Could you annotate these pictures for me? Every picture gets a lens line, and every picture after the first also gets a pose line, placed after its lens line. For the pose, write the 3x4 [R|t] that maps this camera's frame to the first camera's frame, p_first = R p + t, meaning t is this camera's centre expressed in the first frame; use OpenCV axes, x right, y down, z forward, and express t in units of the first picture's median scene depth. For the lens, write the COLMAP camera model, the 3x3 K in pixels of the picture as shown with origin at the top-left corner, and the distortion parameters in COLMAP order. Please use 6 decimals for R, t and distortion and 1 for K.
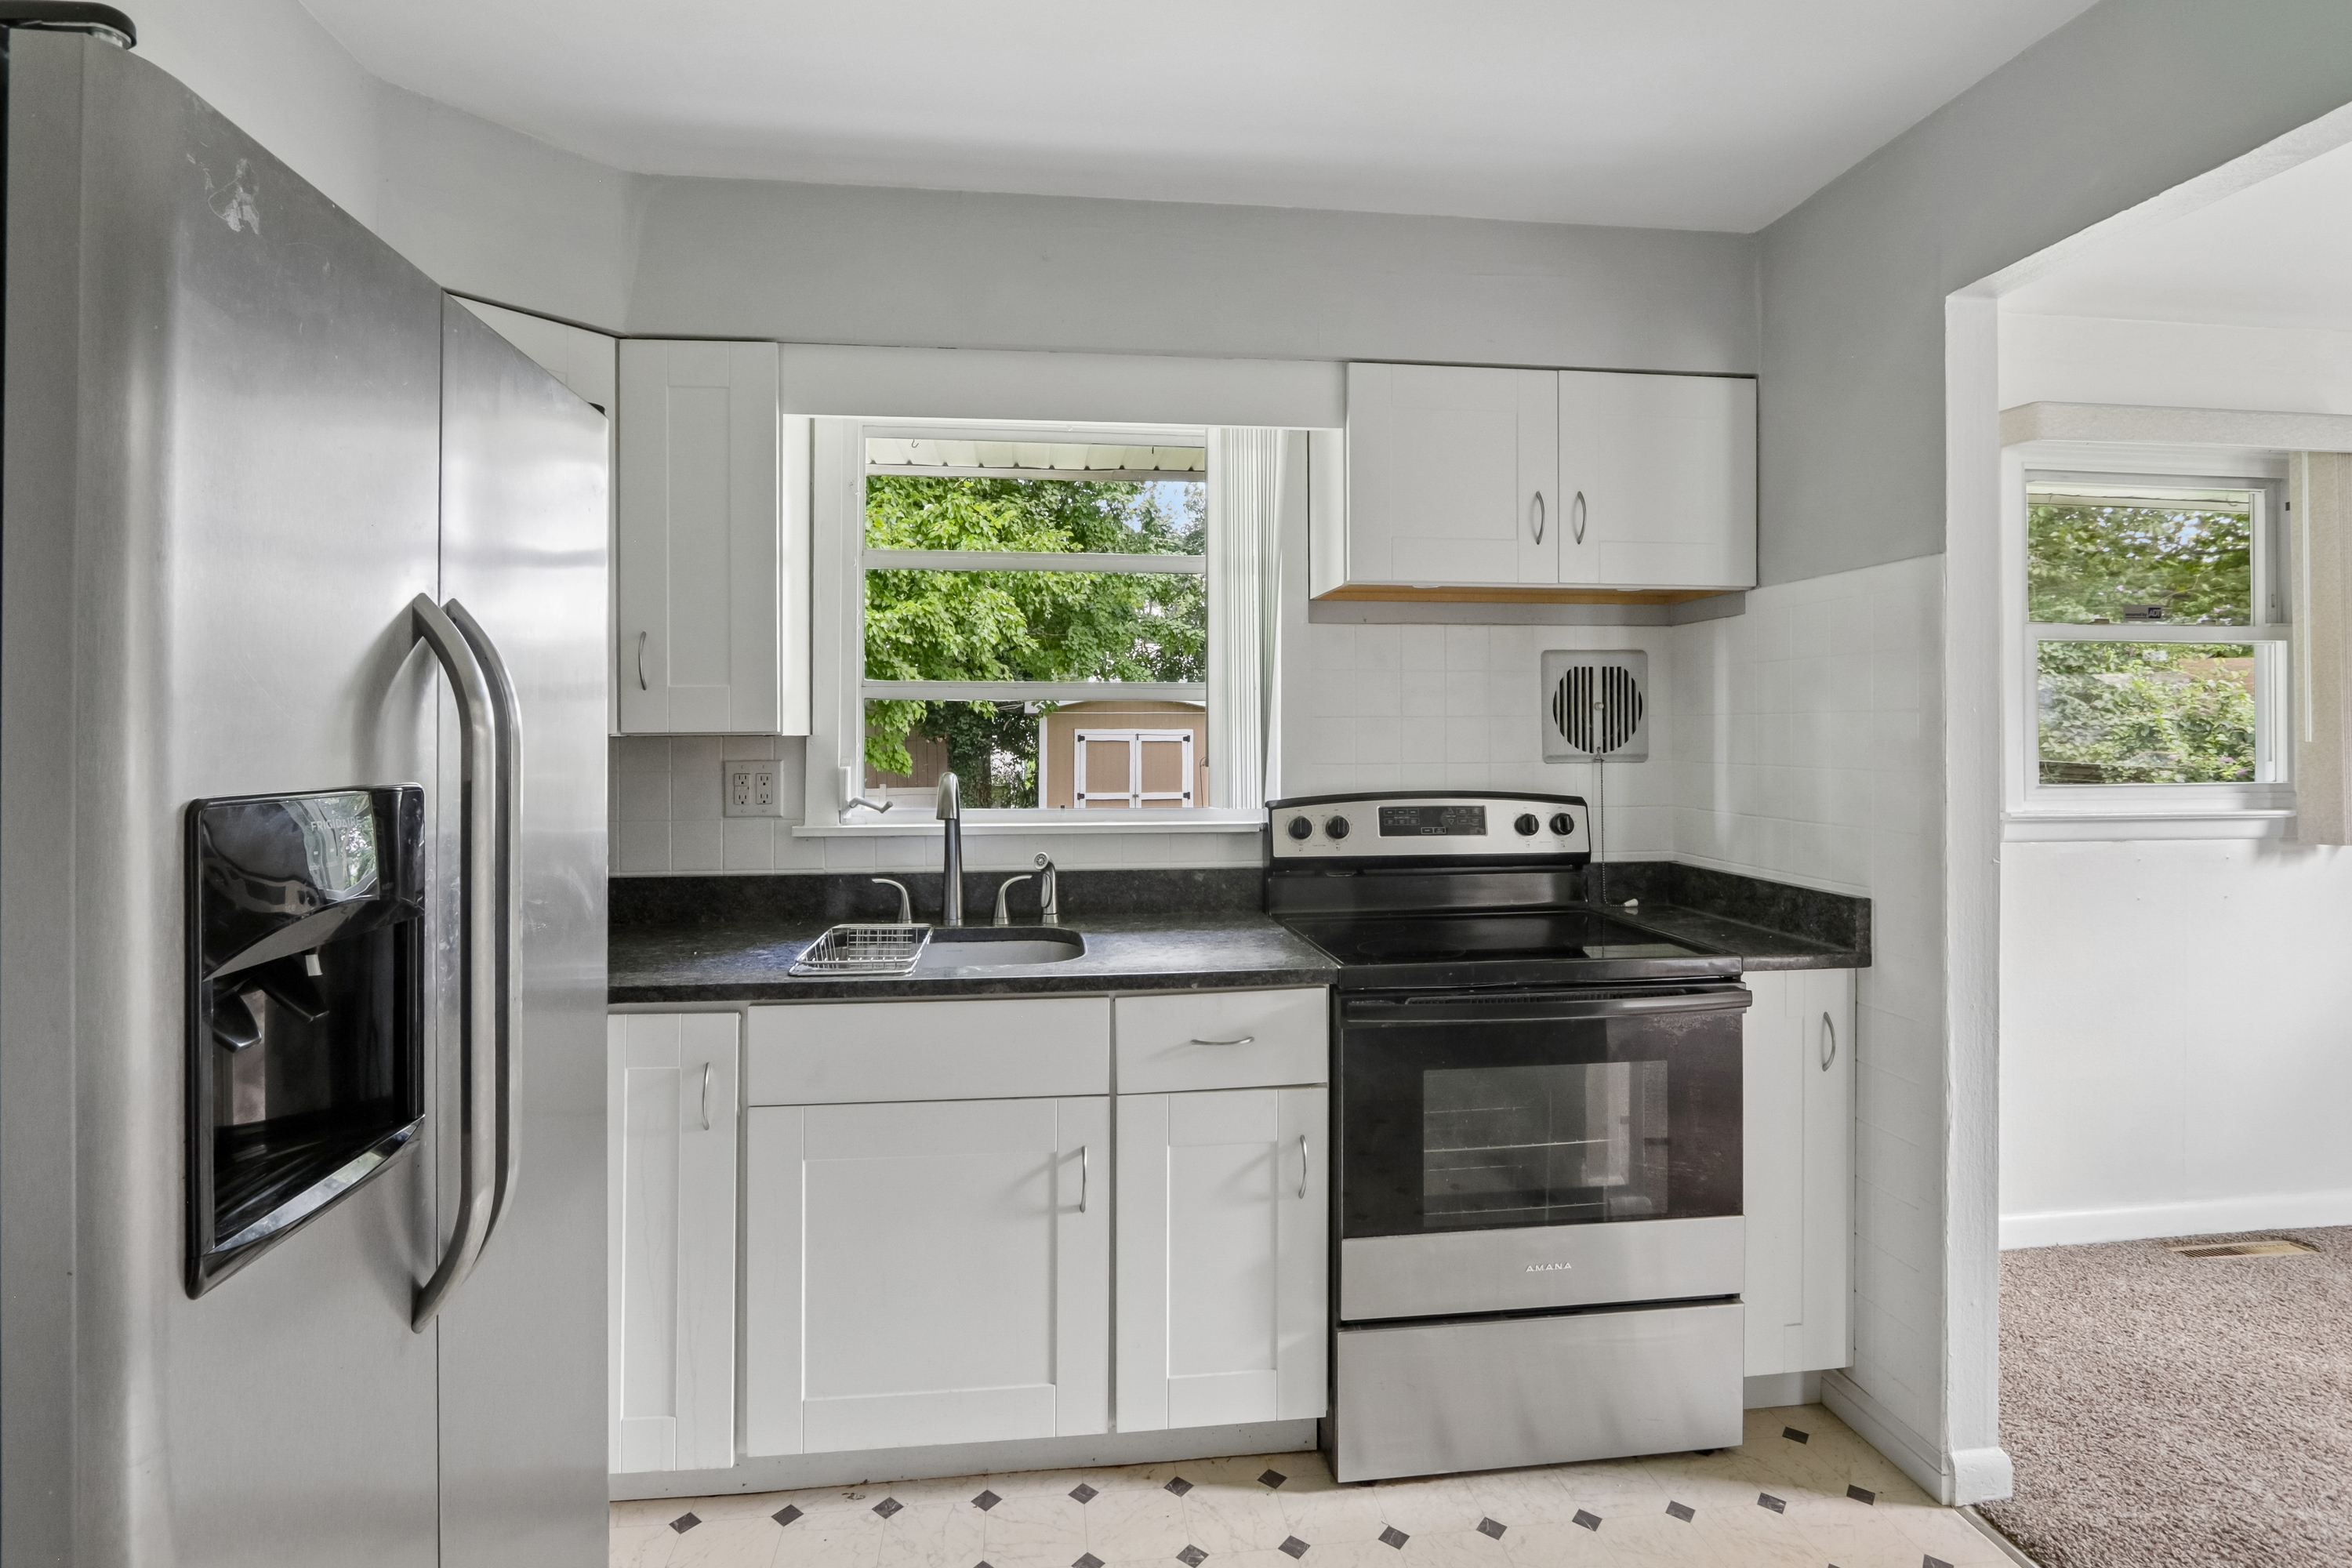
lens RADIAL K [[1091.0, 0, 1145.6], [0, 1091.0, 746.7], [0, 0, 1]] dist [-0.022173, 0.004714]
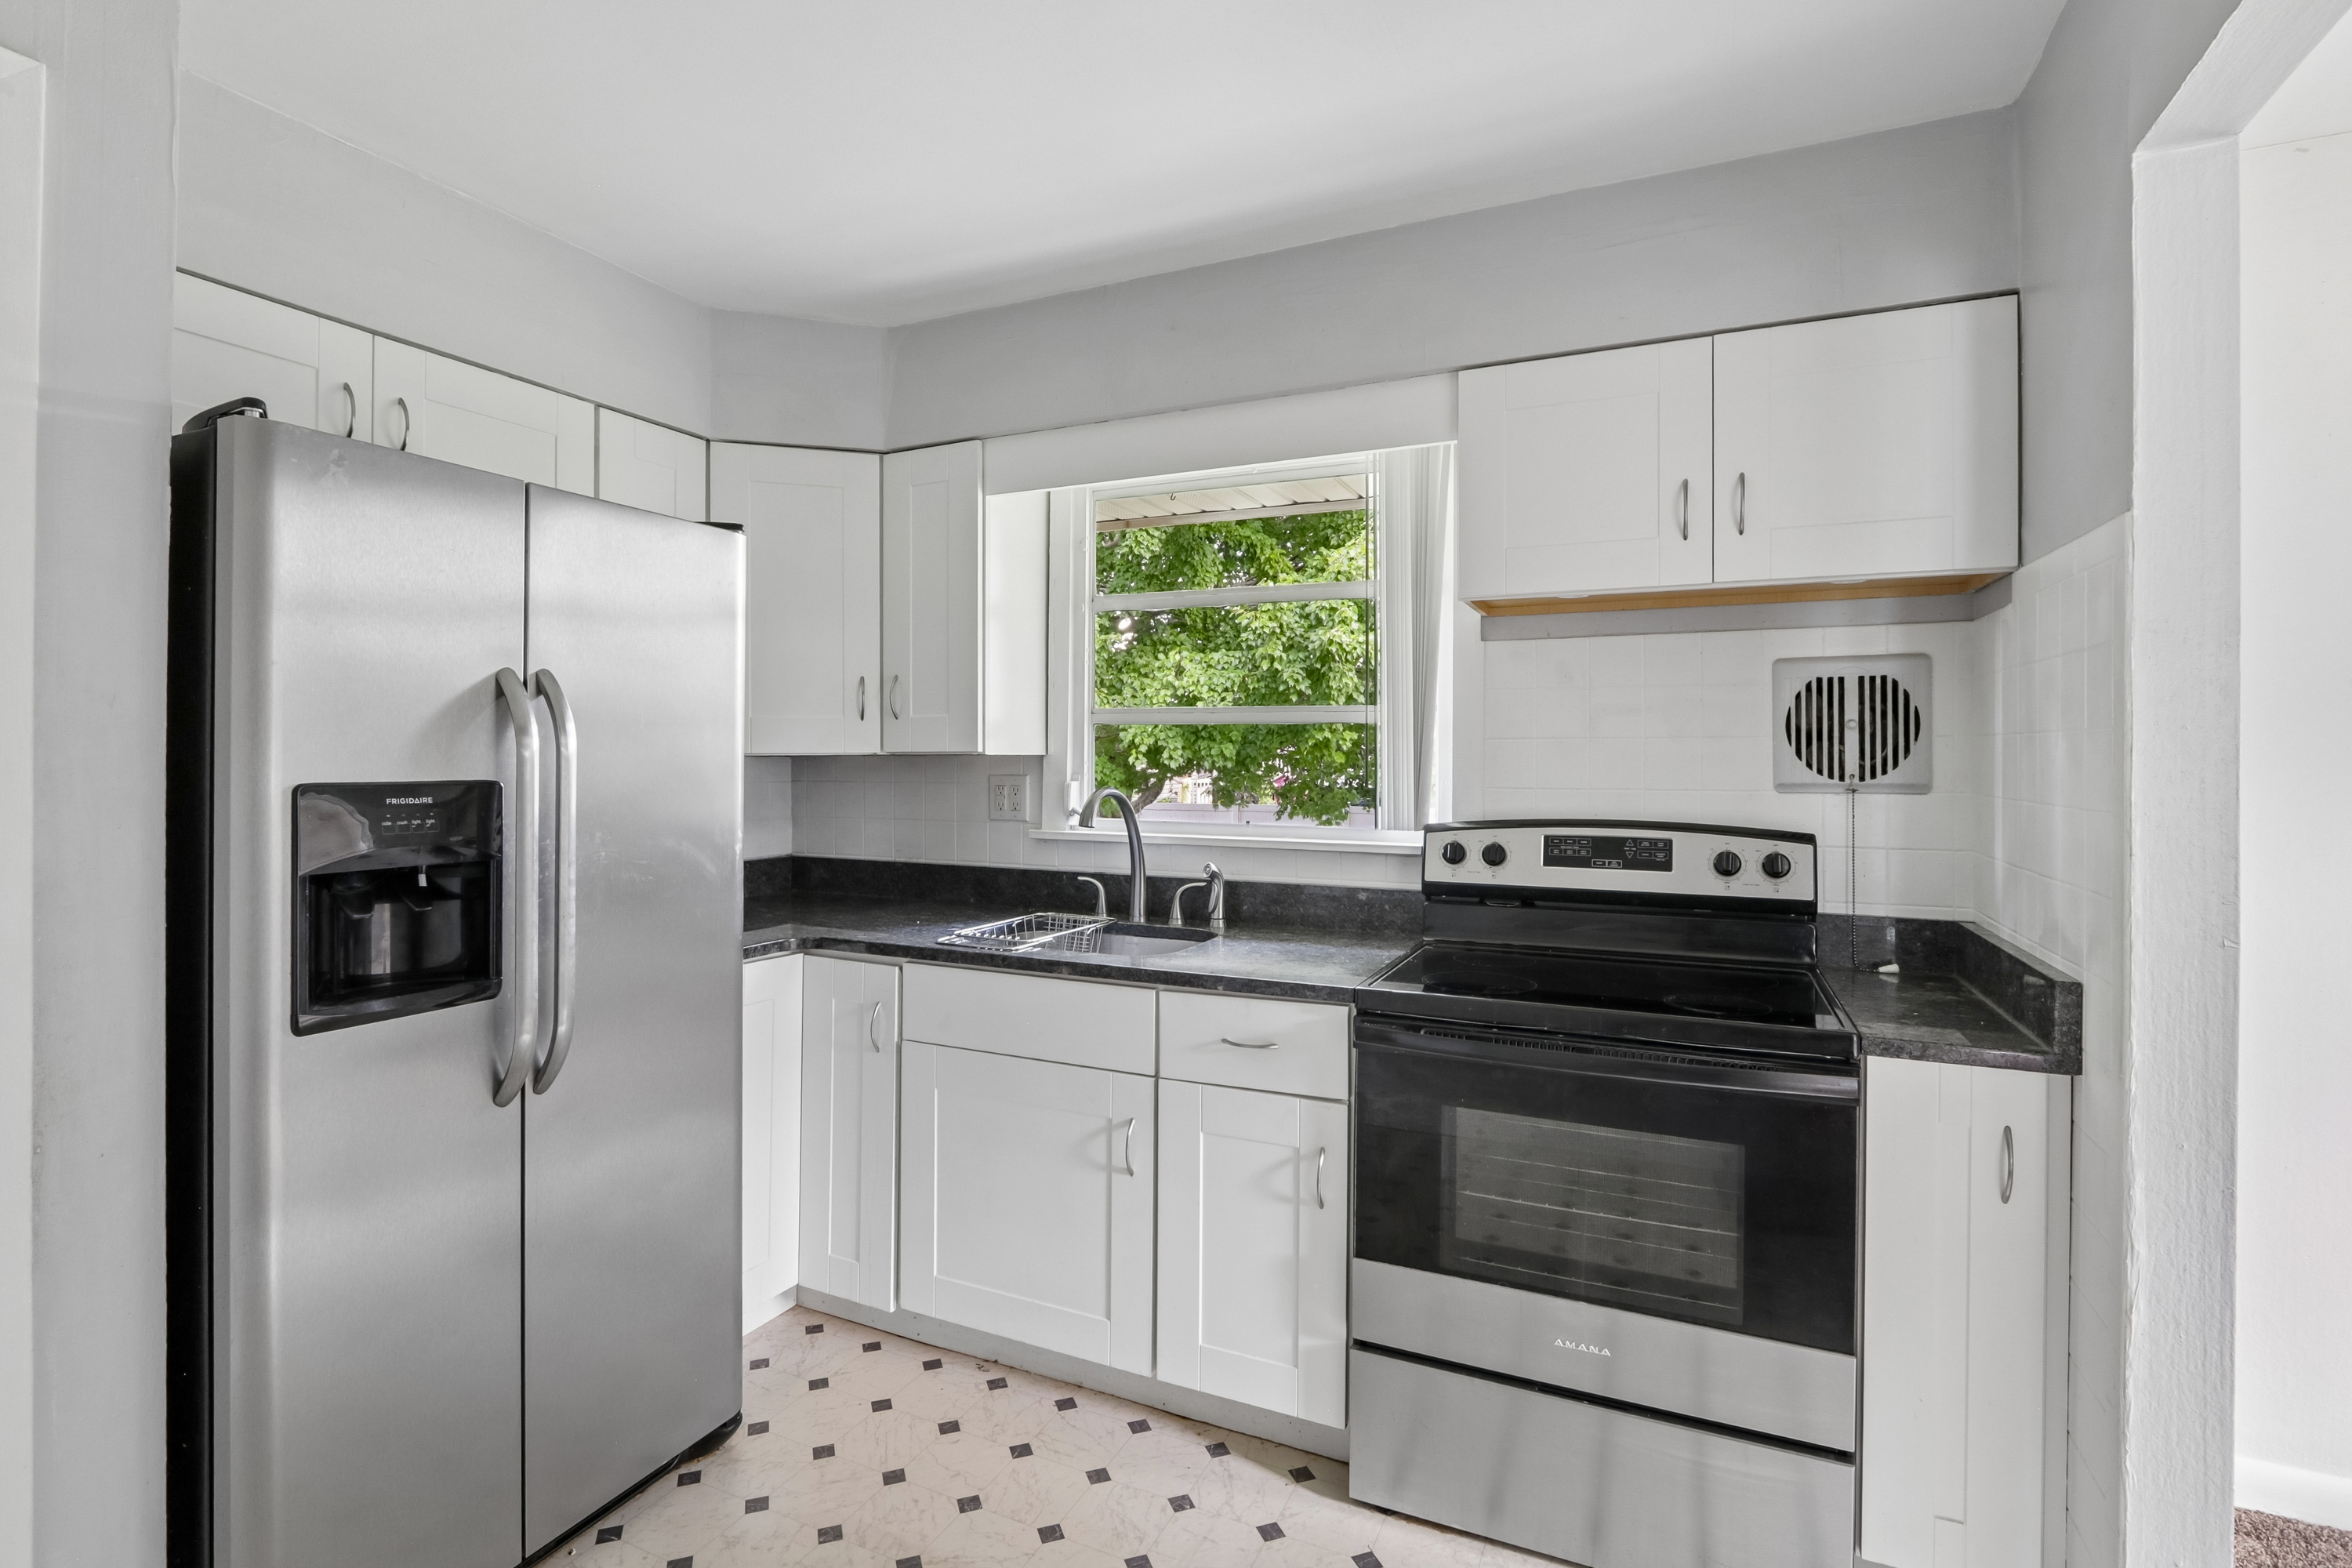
lens RADIAL K [[1091.0, 0, 1178.1], [0, 1091.0, 772.7], [0, 0, 1]] dist [-0.022173, 0.004714]
pose [[0.853442, 0.013961, -0.521001, 0.481171], [-0.011525, 0.999902, 0.007913, -0.001893], [0.521060, -0.000749, 0.853519, 0.046971]]
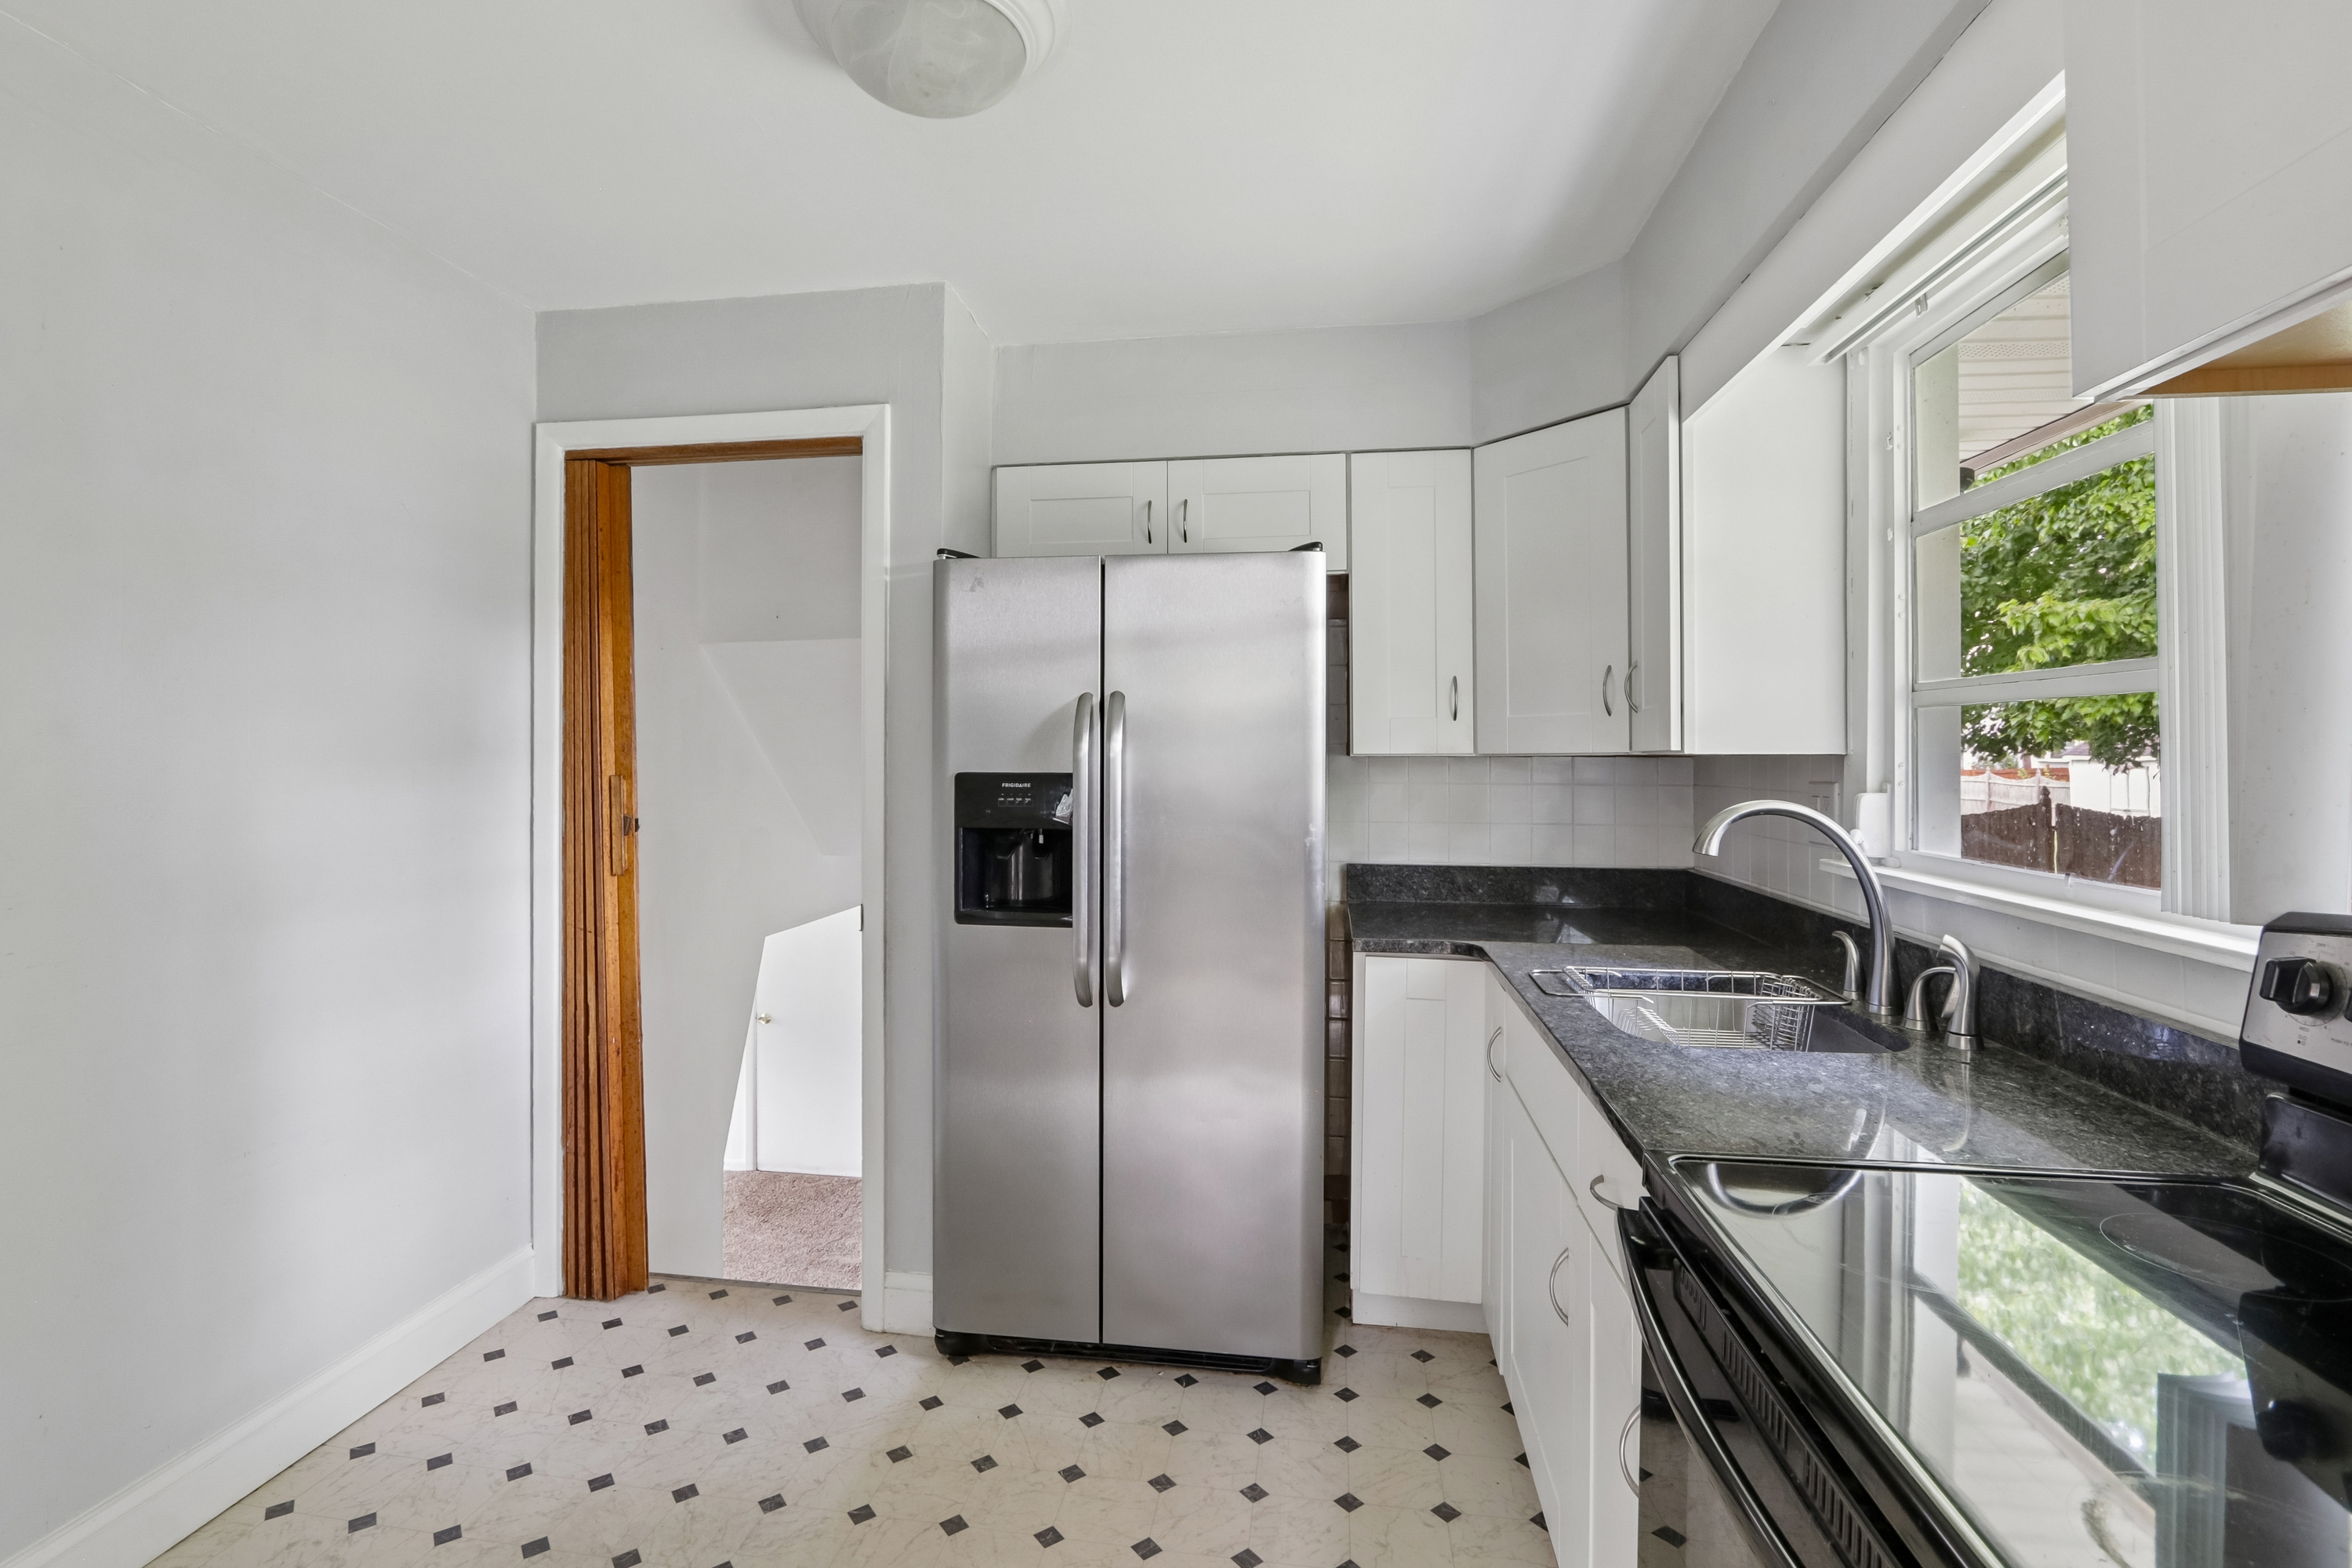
lens RADIAL K [[1091.0, 0, 1194.2], [0, 1091.0, 777.9], [0, 0, 1]] dist [-0.022173, 0.004714]
pose [[-0.235589, 0.022176, -0.971600, 0.680783], [-0.011268, 0.999610, 0.025548, -0.008828], [0.971787, 0.016967, -0.235247, 0.766283]]
